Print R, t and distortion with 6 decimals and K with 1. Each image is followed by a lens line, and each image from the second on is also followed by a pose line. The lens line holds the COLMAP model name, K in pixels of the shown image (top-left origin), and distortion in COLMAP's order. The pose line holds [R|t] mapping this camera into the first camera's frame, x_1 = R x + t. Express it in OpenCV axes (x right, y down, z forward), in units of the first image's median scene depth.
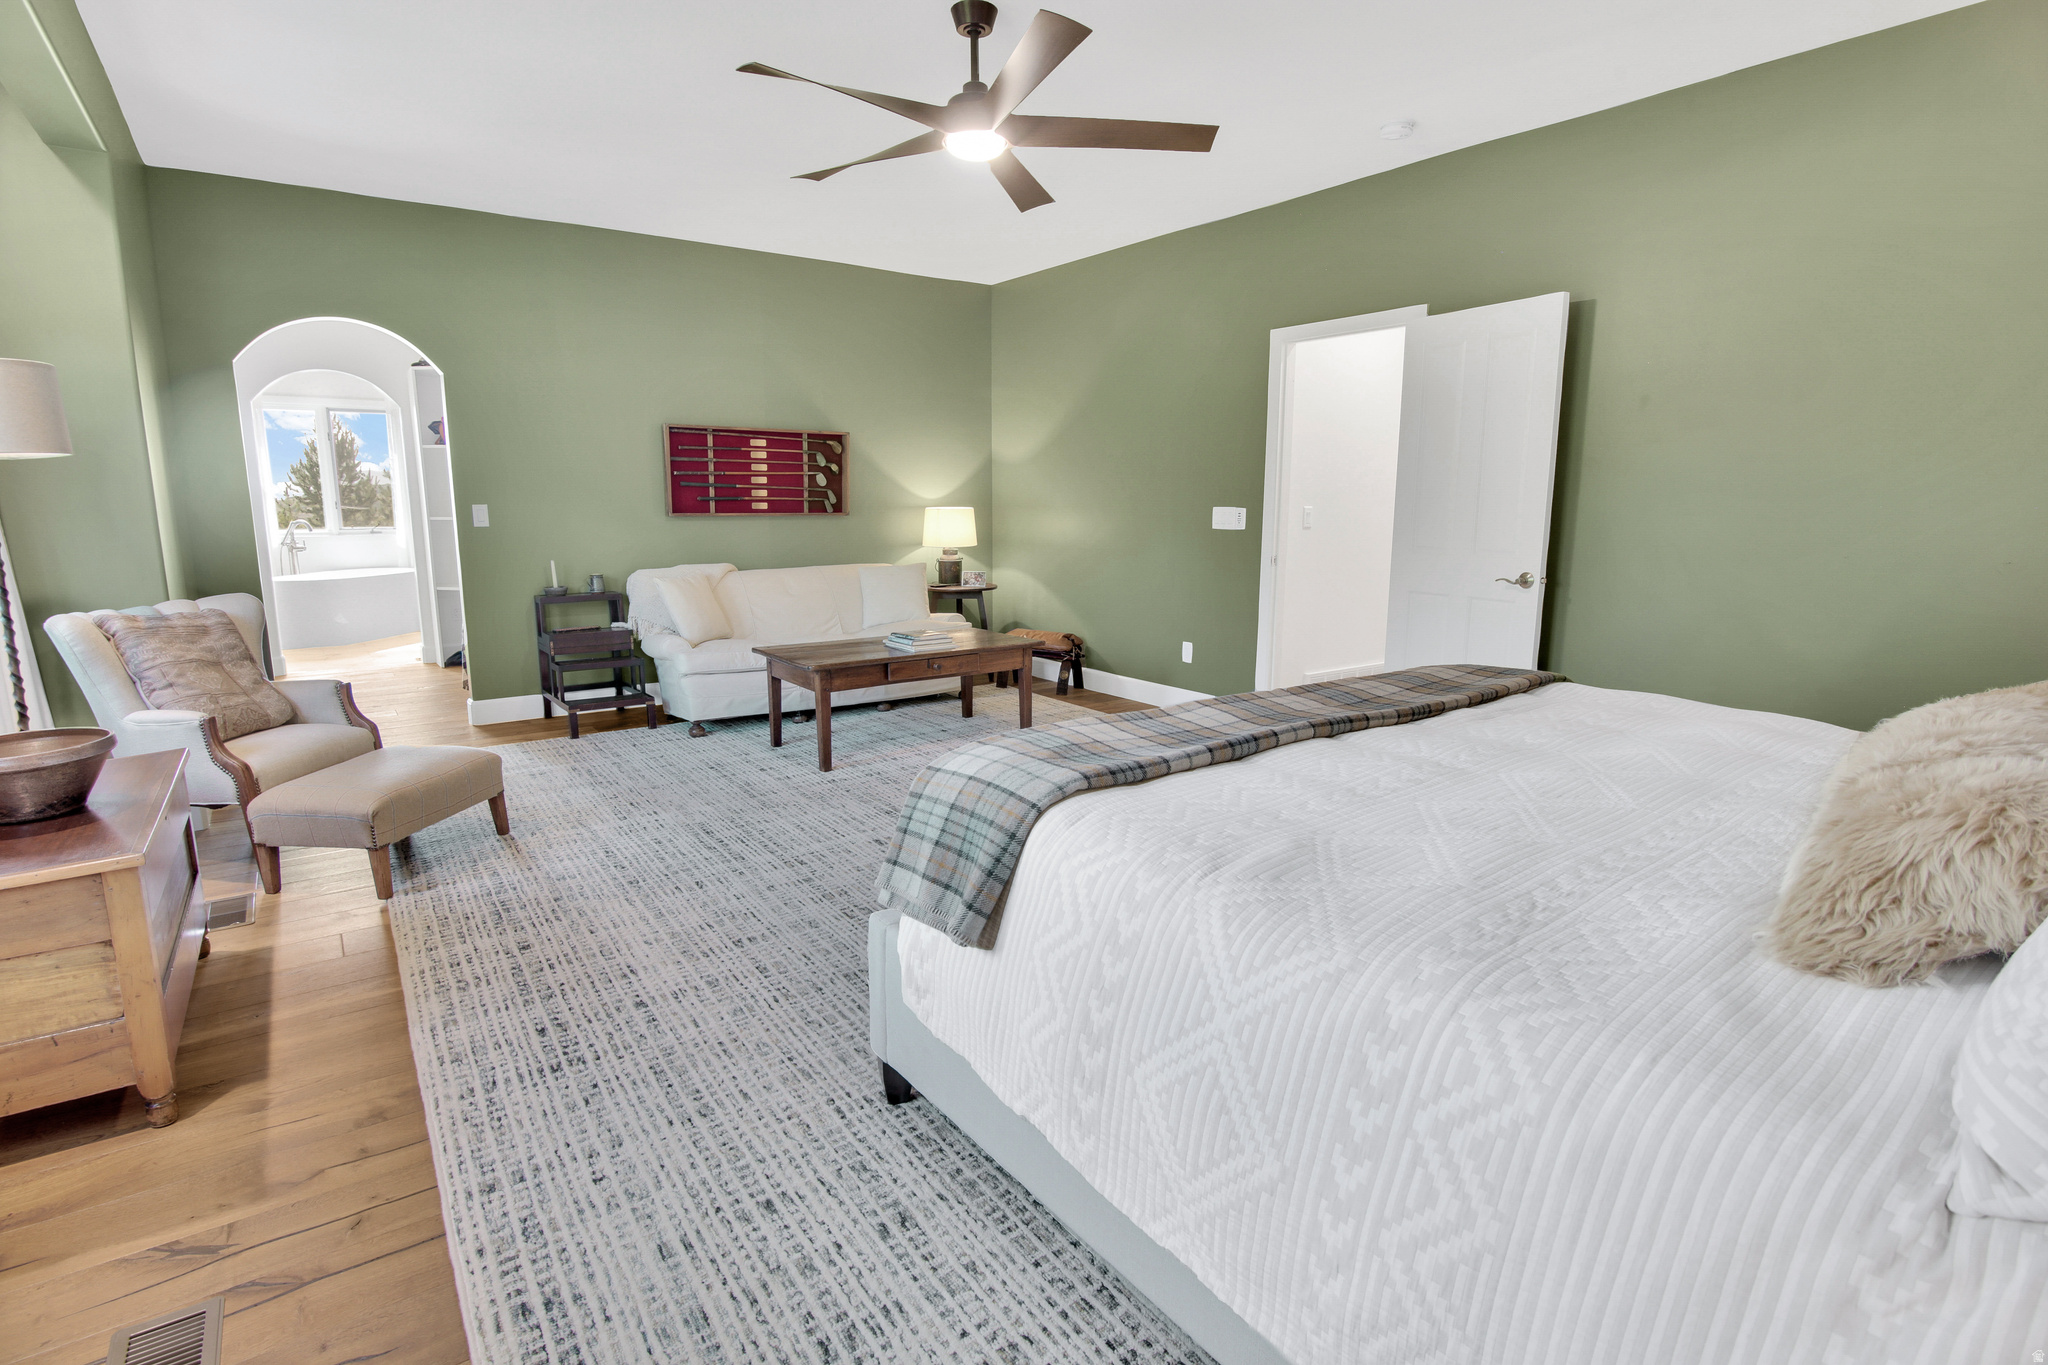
lens RADIAL K [[1069.6, 0, 1023.8], [0, 1069.6, 682.2], [0, 0, 1]] dist [-0.003753, 0.000032]
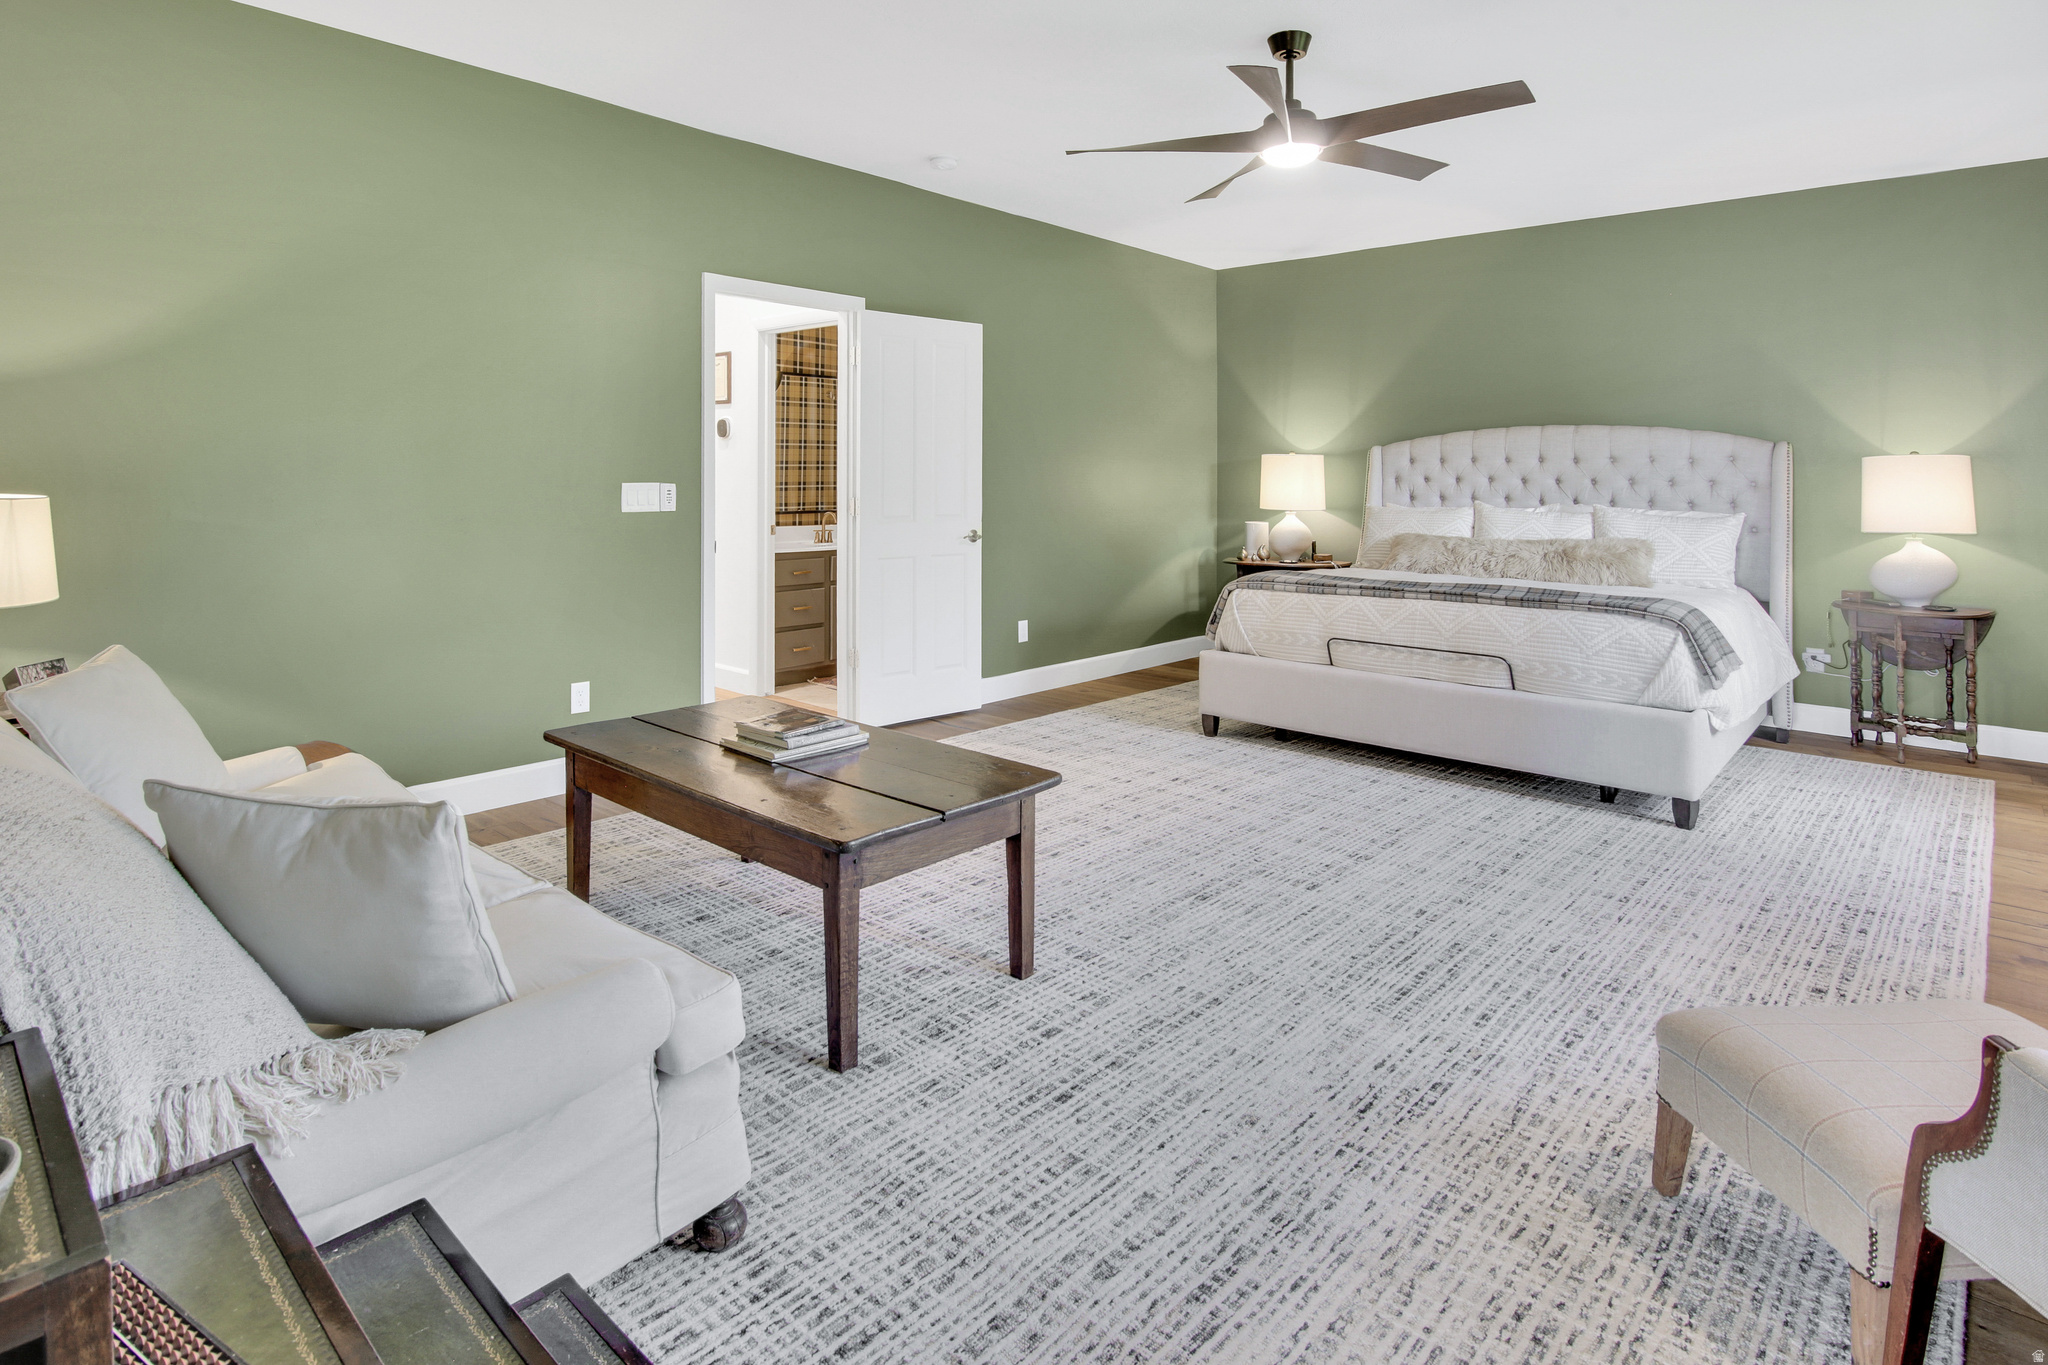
lens RADIAL K [[1069.6, 0, 1020.0], [0, 1069.6, 683.7], [0, 0, 1]] dist [-0.003753, 0.000032]
pose [[-0.236579, -0.190061, 0.952842, -0.754728], [0.164348, 0.958722, 0.232040, -0.207506], [-0.957612, 0.211493, -0.195578, 1.206494]]
